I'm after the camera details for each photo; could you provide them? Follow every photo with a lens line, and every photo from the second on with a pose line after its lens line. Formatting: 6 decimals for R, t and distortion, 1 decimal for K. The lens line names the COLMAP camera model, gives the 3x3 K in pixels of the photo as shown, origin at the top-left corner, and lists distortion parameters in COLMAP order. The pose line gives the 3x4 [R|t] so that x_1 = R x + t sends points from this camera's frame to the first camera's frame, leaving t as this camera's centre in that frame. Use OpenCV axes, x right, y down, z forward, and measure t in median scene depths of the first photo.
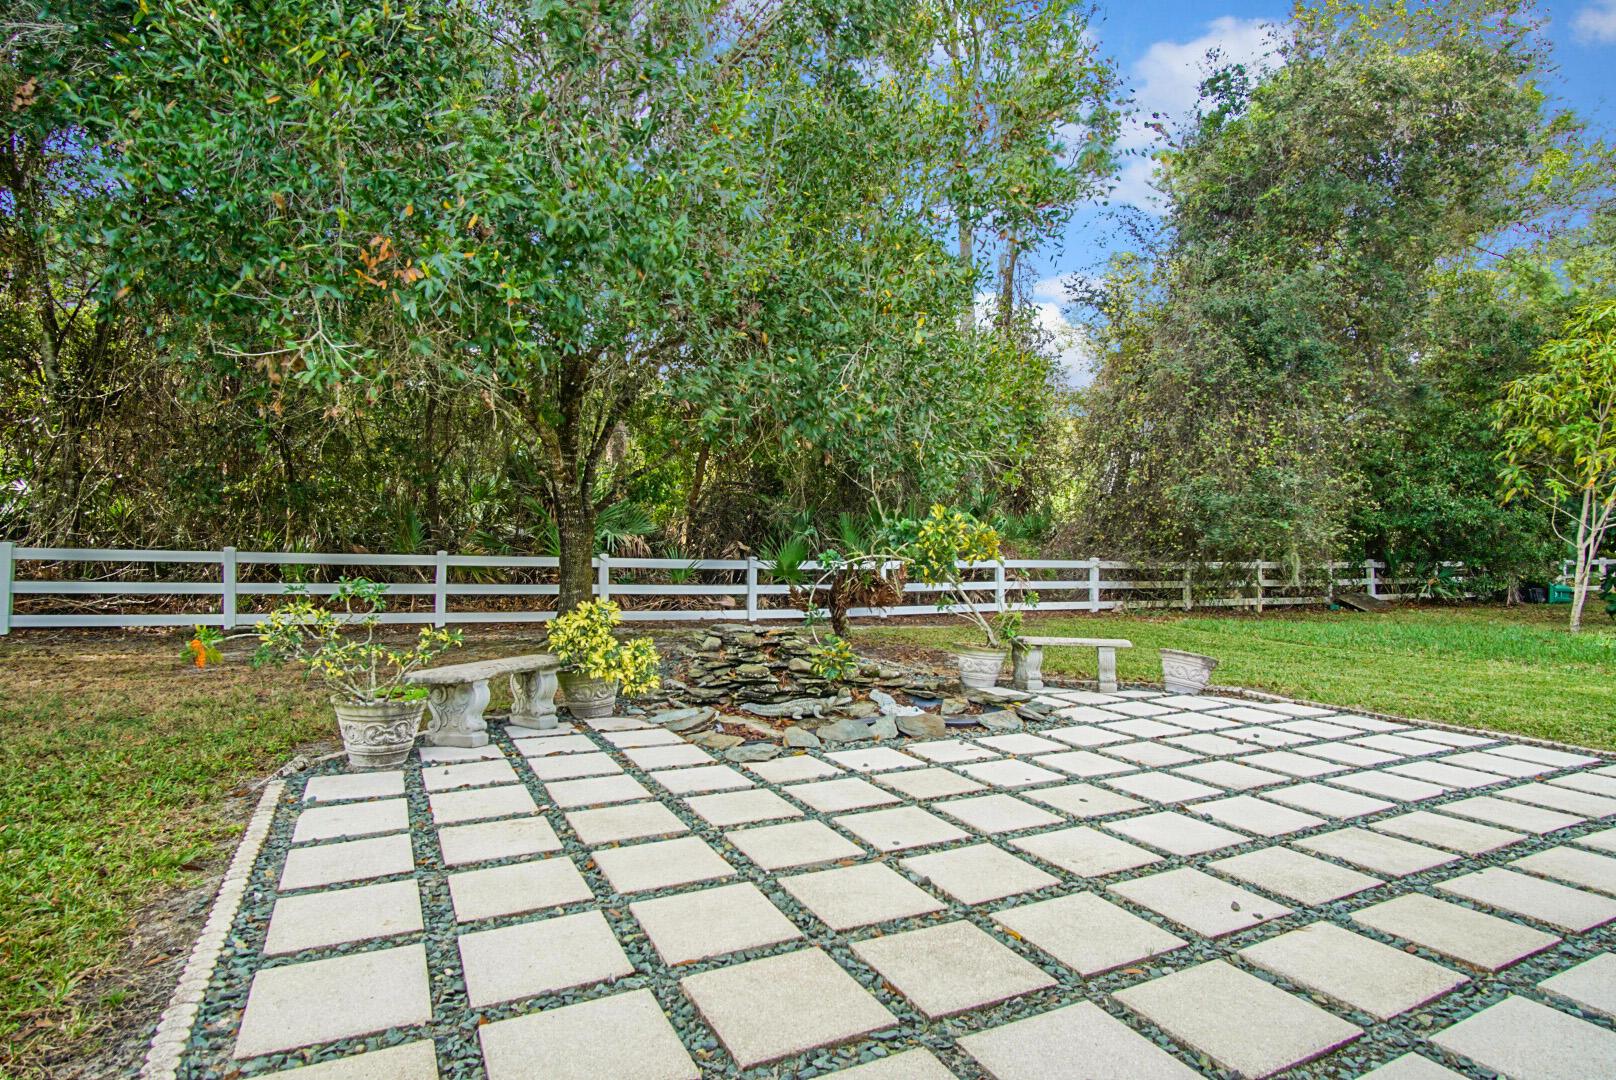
lens RADIAL K [[868.1, 0, 797.8], [0, 868.1, 543.9], [0, 0, 1]] dist [-0.035477, 0.009068]
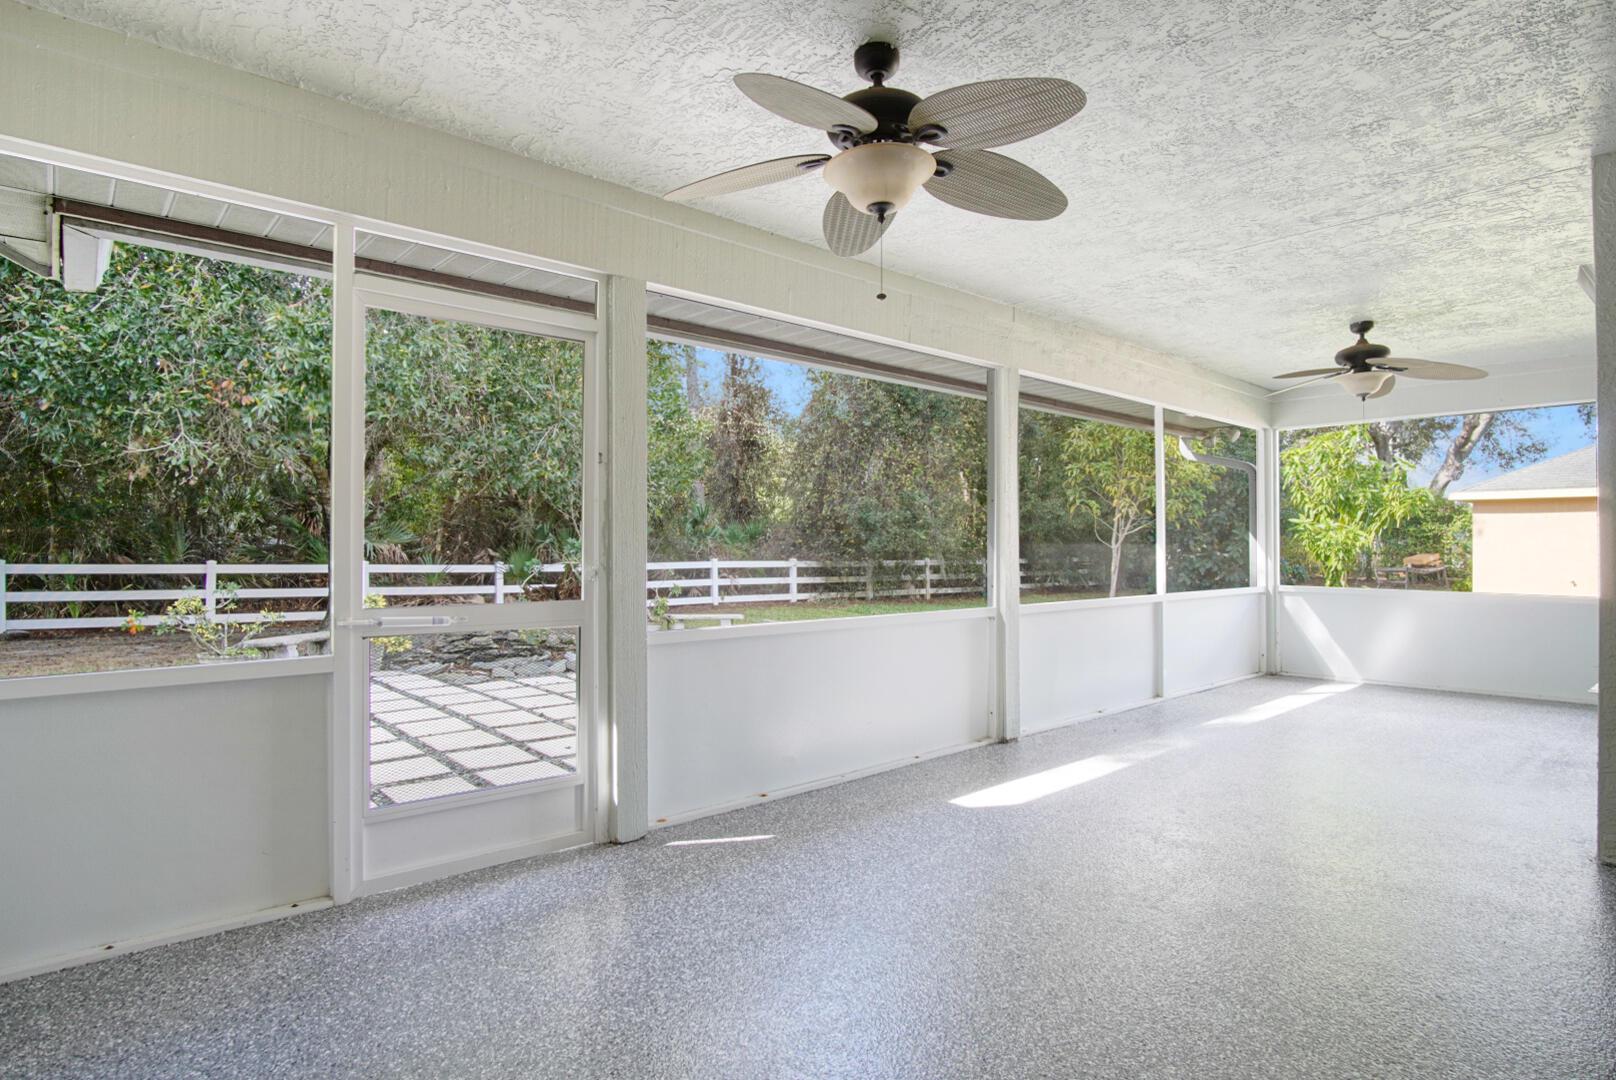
lens RADIAL K [[868.1, 0, 797.8], [0, 868.1, 543.9], [0, 0, 1]] dist [-0.035477, 0.009068]
pose [[0.968119, -0.008215, 0.250356, 0.044001], [0.007982, 0.999966, 0.001946, -0.008006], [-0.250364, 0.000114, 0.968152, -0.228251]]
